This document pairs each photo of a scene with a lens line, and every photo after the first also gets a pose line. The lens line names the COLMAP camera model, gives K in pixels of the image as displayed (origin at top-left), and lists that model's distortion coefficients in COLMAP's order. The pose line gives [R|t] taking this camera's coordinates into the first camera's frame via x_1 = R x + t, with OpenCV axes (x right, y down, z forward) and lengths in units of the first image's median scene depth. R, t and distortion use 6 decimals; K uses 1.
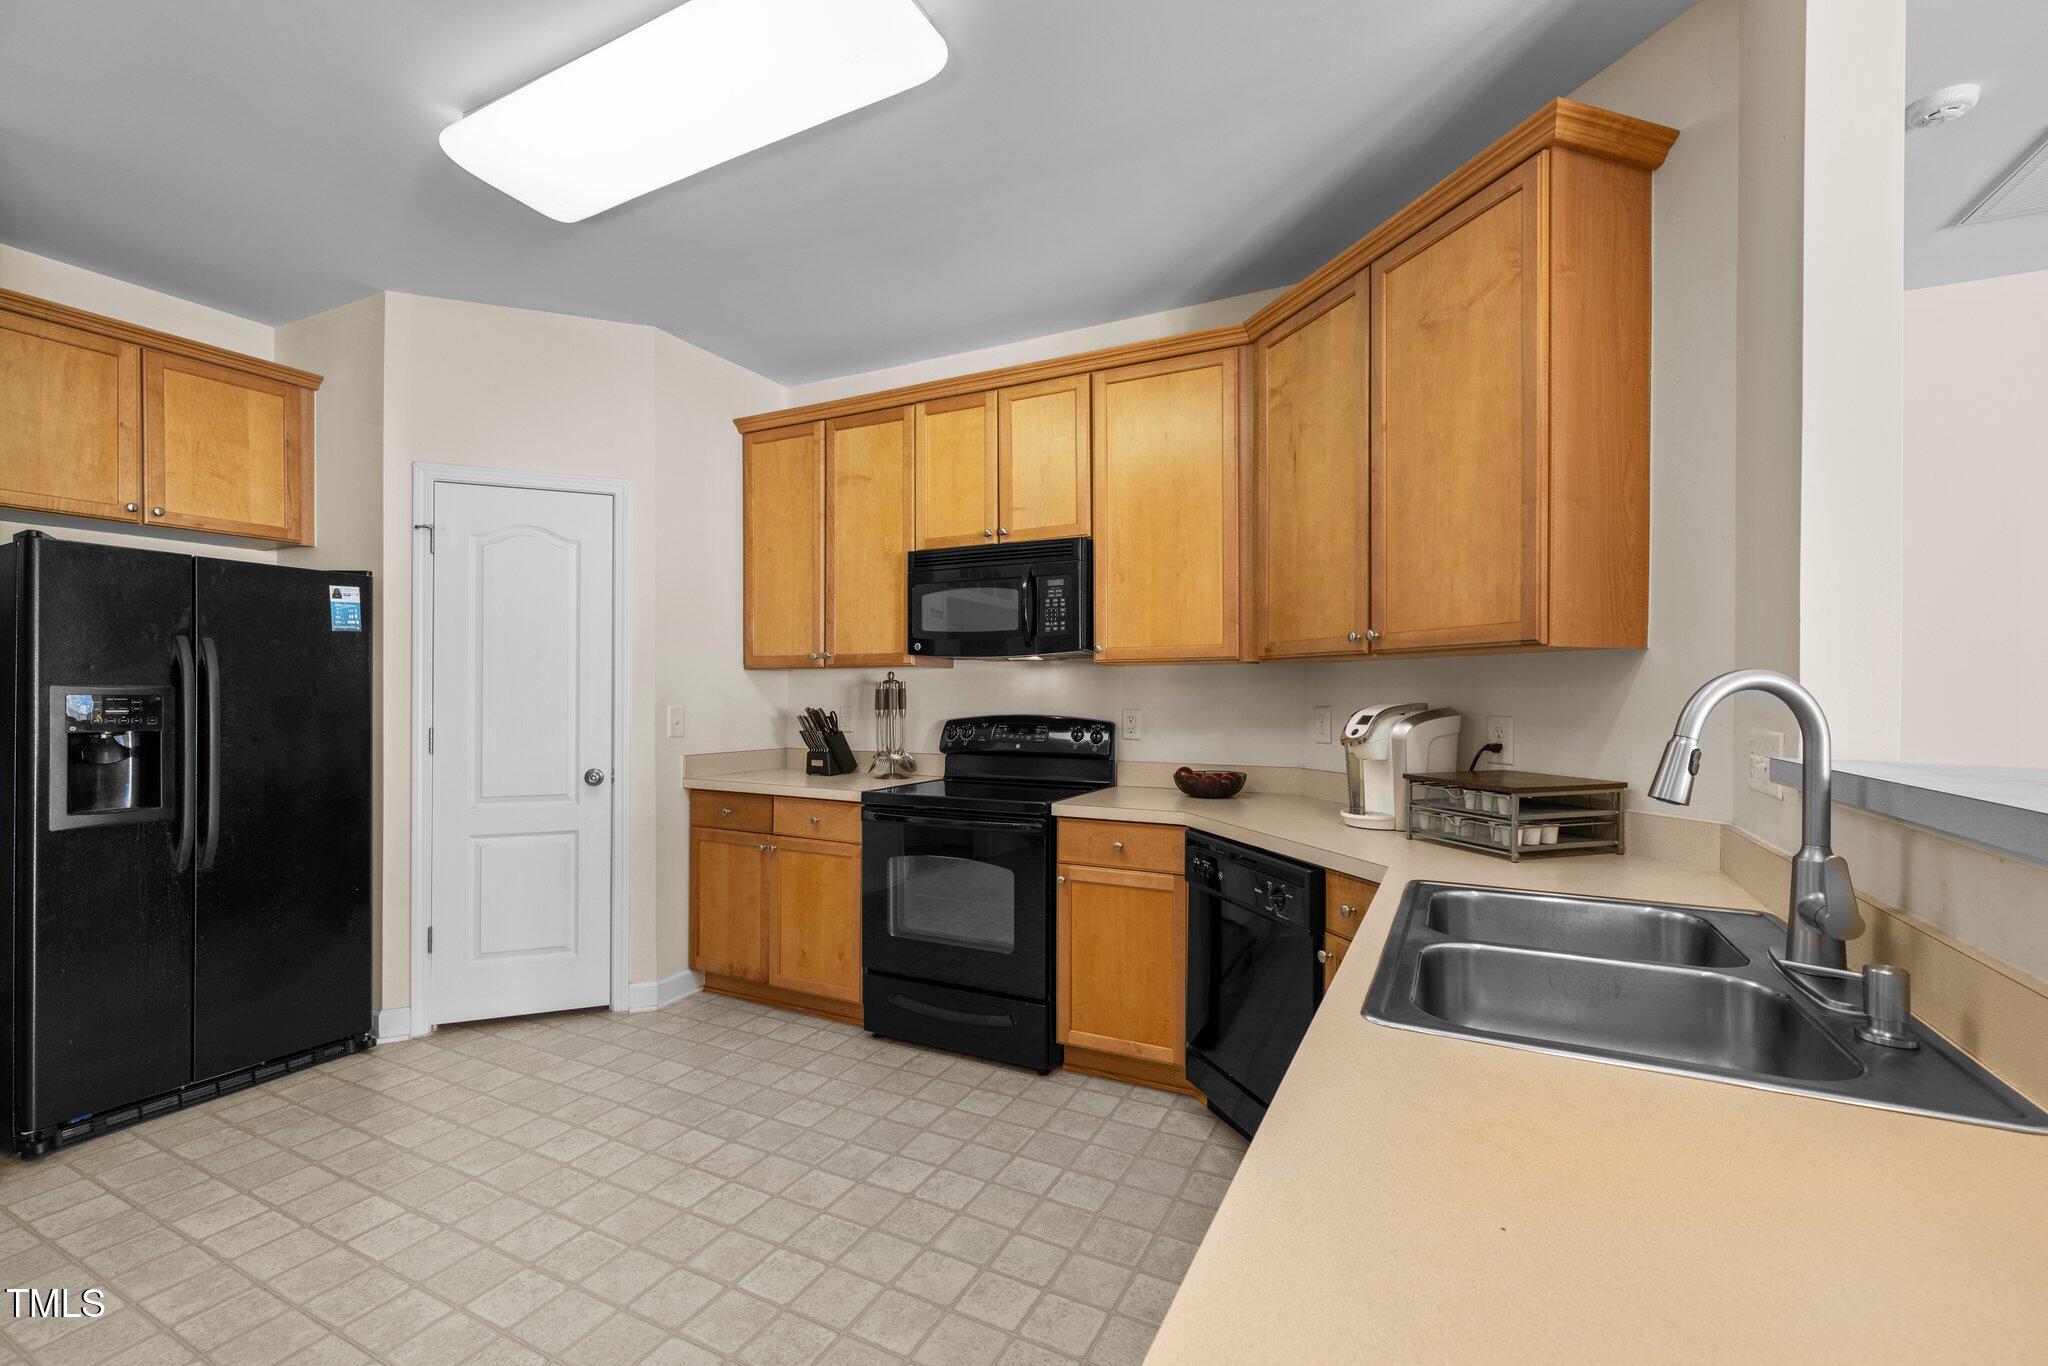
lens RADIAL K [[879.7, 0, 1017.1], [0, 879.7, 687.4], [0, 0, 1]] dist [0.001729, 0.000047]
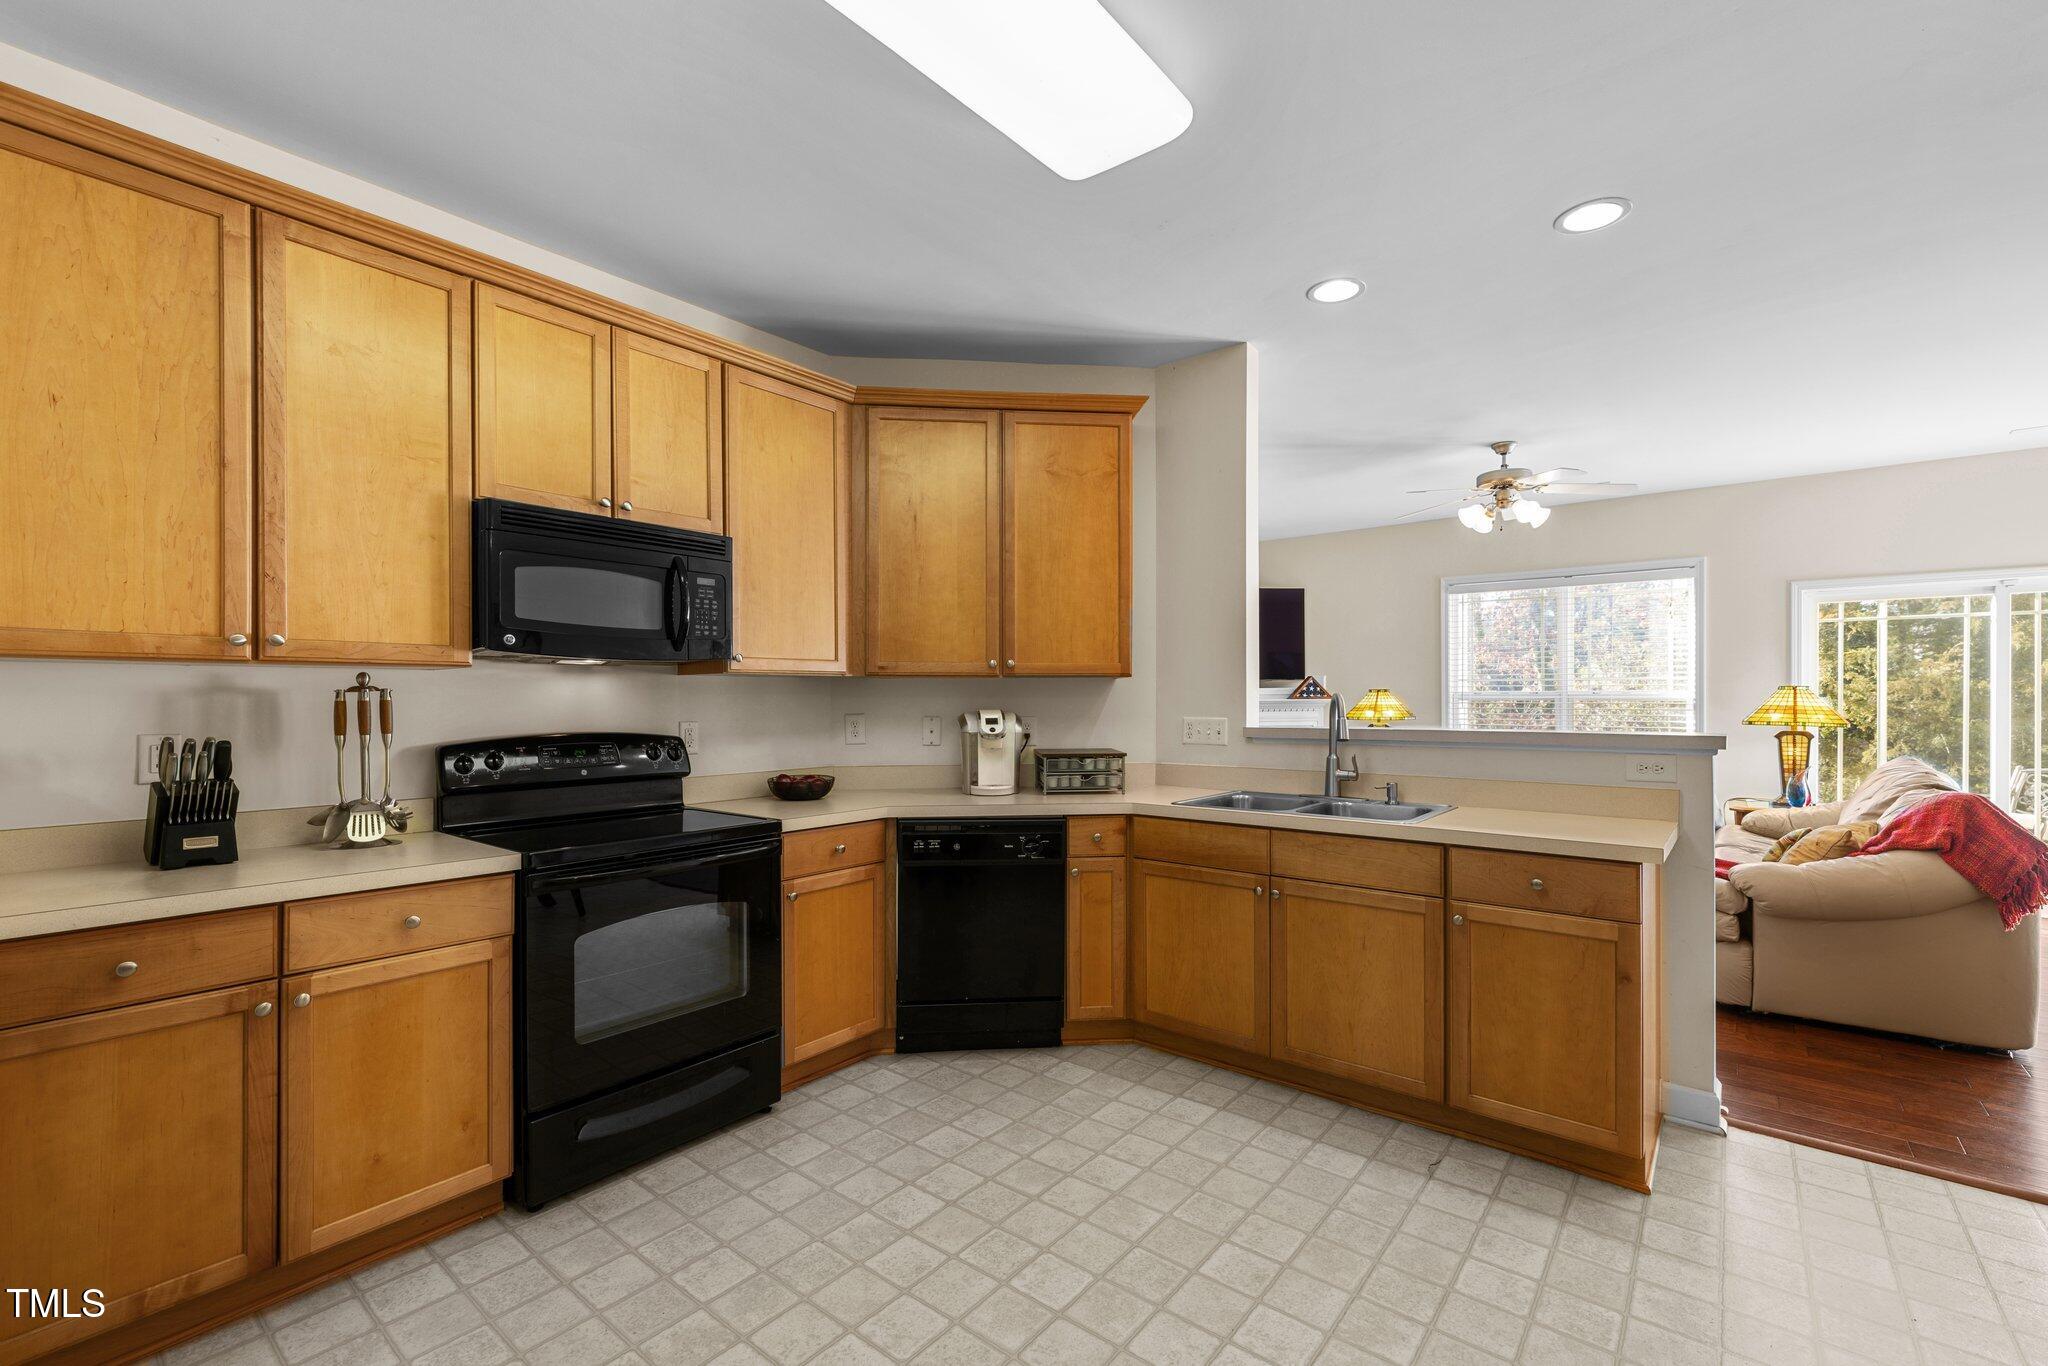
lens RADIAL K [[879.7, 0, 1016.1], [0, 879.7, 699.6], [0, 0, 1]] dist [0.001729, 0.000047]
pose [[0.206425, -0.001251, 0.978462, -0.773075], [-0.002445, 0.999995, 0.001794, -0.001184], [-0.978459, -0.002762, 0.206421, 0.508764]]
